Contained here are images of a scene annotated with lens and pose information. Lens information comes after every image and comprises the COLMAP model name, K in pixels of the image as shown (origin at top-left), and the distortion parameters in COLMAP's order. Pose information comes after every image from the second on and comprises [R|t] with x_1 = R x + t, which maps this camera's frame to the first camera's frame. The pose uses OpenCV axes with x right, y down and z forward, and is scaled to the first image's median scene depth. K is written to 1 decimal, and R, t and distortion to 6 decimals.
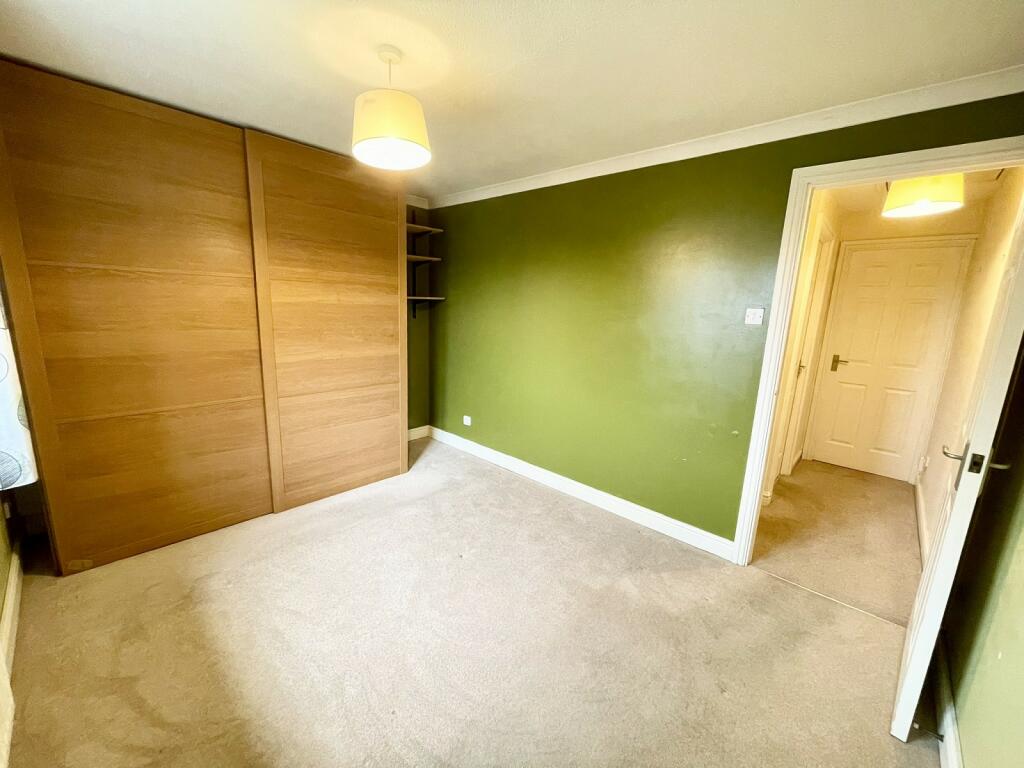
lens RADIAL K [[412.0, 0, 512.0], [0, 412.0, 384.0], [0, 0, 1]] dist [0.001209, 0.000103]
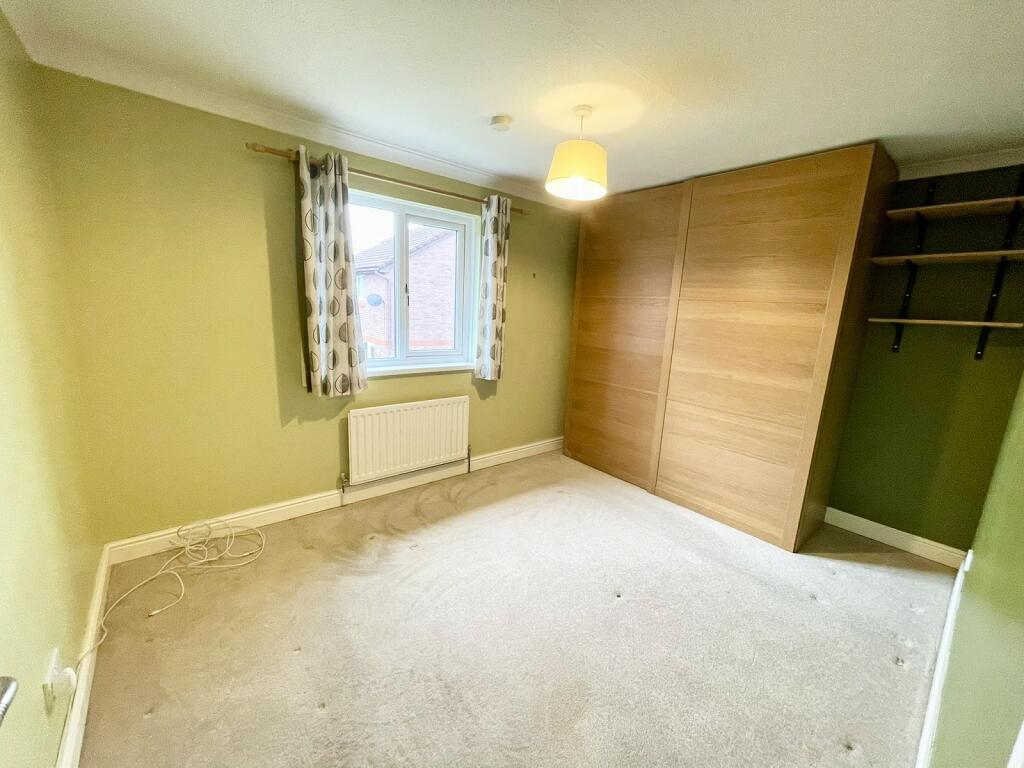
lens RADIAL K [[412.0, 0, 512.0], [0, 412.0, 384.0], [0, 0, 1]] dist [0.001209, 0.000103]
pose [[-0.119704, 0.143657, -0.982361, 0.618925], [-0.251548, 0.952800, 0.169986, -0.093328], [0.960414, 0.267459, -0.077918, 0.633573]]
